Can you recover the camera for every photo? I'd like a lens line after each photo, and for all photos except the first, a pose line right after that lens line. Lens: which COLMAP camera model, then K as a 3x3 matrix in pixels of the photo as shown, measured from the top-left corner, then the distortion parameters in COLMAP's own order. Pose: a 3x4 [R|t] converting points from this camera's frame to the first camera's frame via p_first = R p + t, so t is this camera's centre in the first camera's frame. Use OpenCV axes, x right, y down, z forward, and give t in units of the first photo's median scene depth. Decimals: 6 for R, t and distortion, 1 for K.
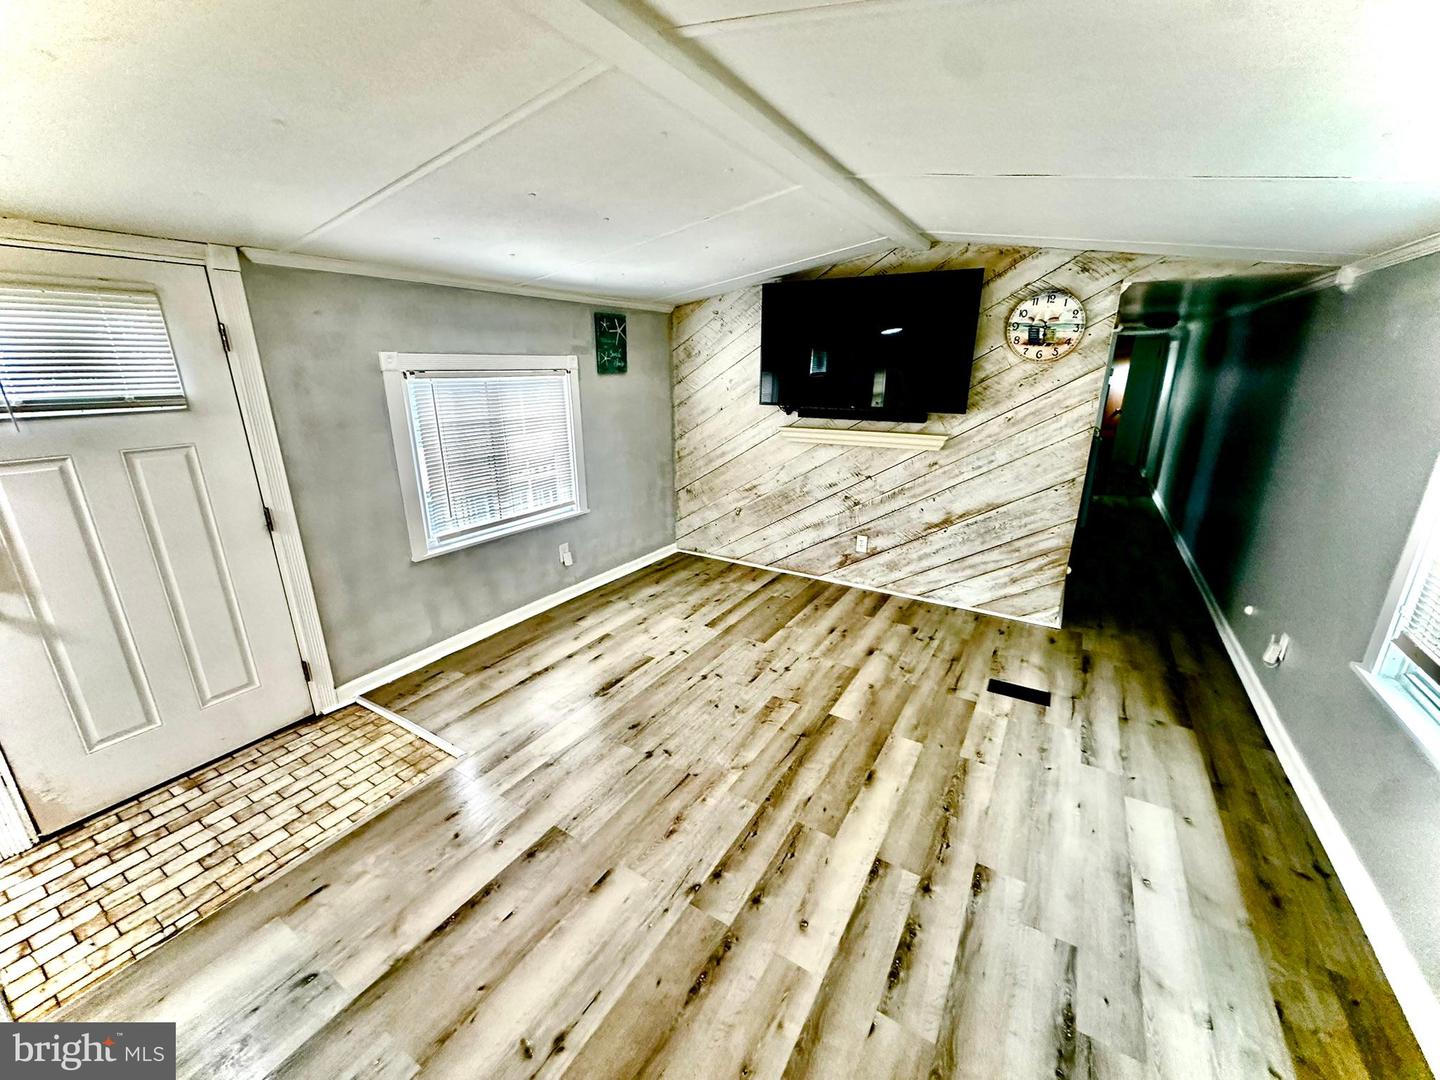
lens RADIAL K [[571.6, 0, 720.0], [0, 571.6, 539.7], [0, 0, 1]] dist [-0.003255, 0.001203]
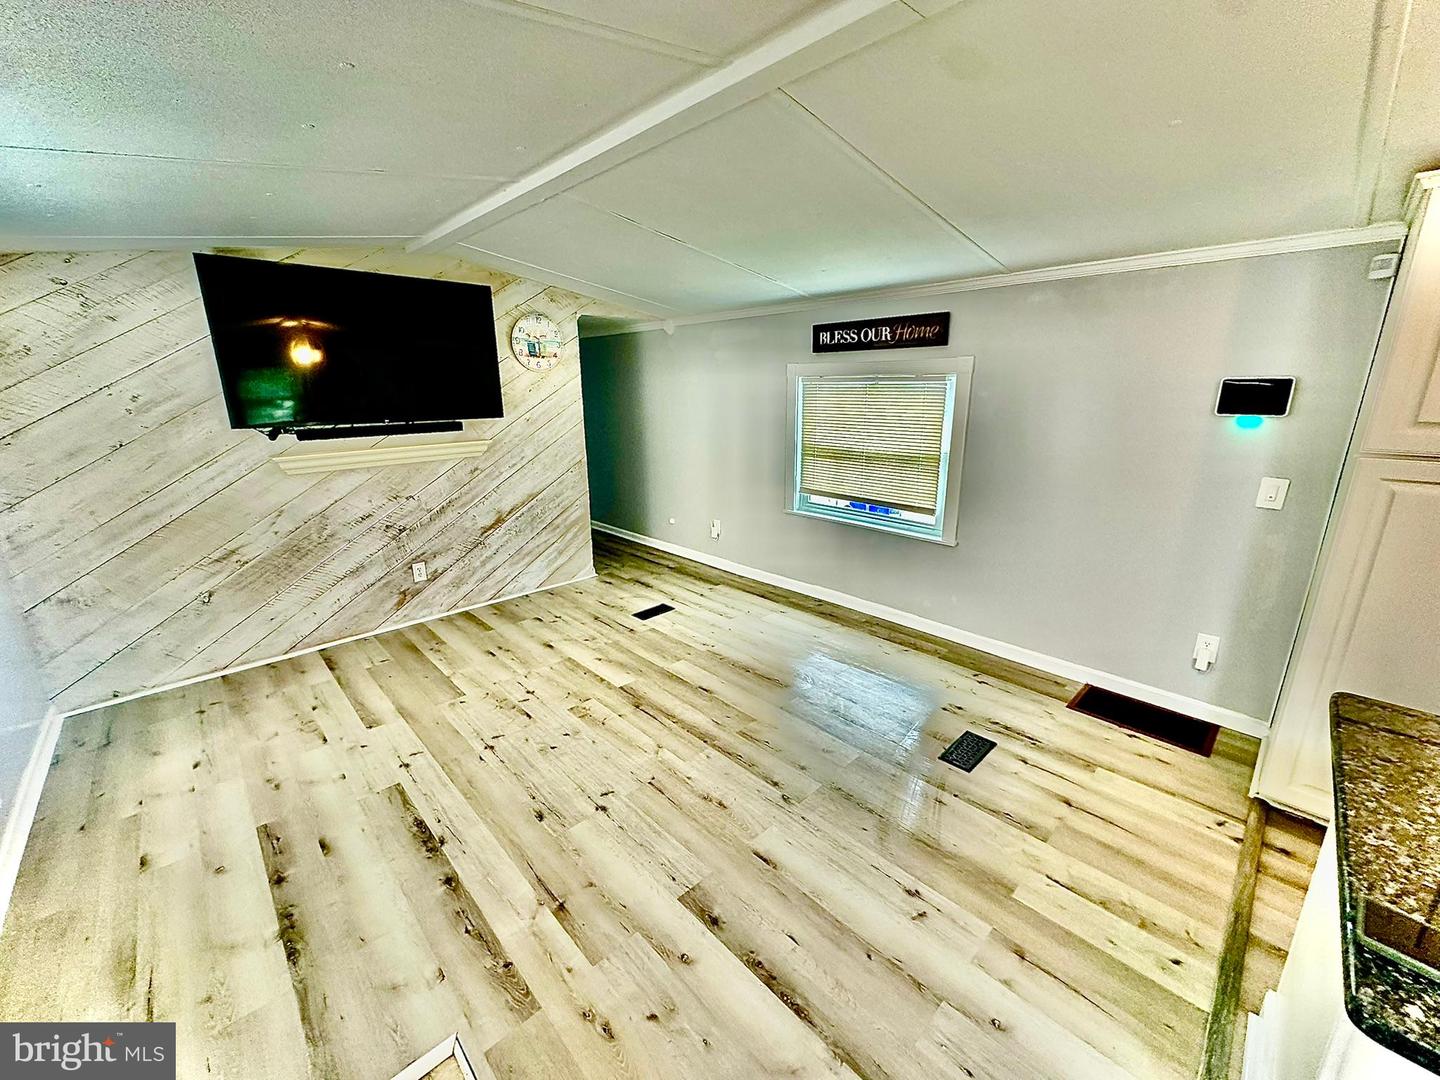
lens RADIAL K [[571.6, 0, 716.8], [0, 571.6, 538.1], [0, 0, 1]] dist [-0.003255, 0.001203]
pose [[0.255493, -0.253127, 0.933086, -0.554398], [0.296588, 0.939104, 0.173550, -0.073115], [-0.920195, 0.232401, 0.315009, 0.338691]]
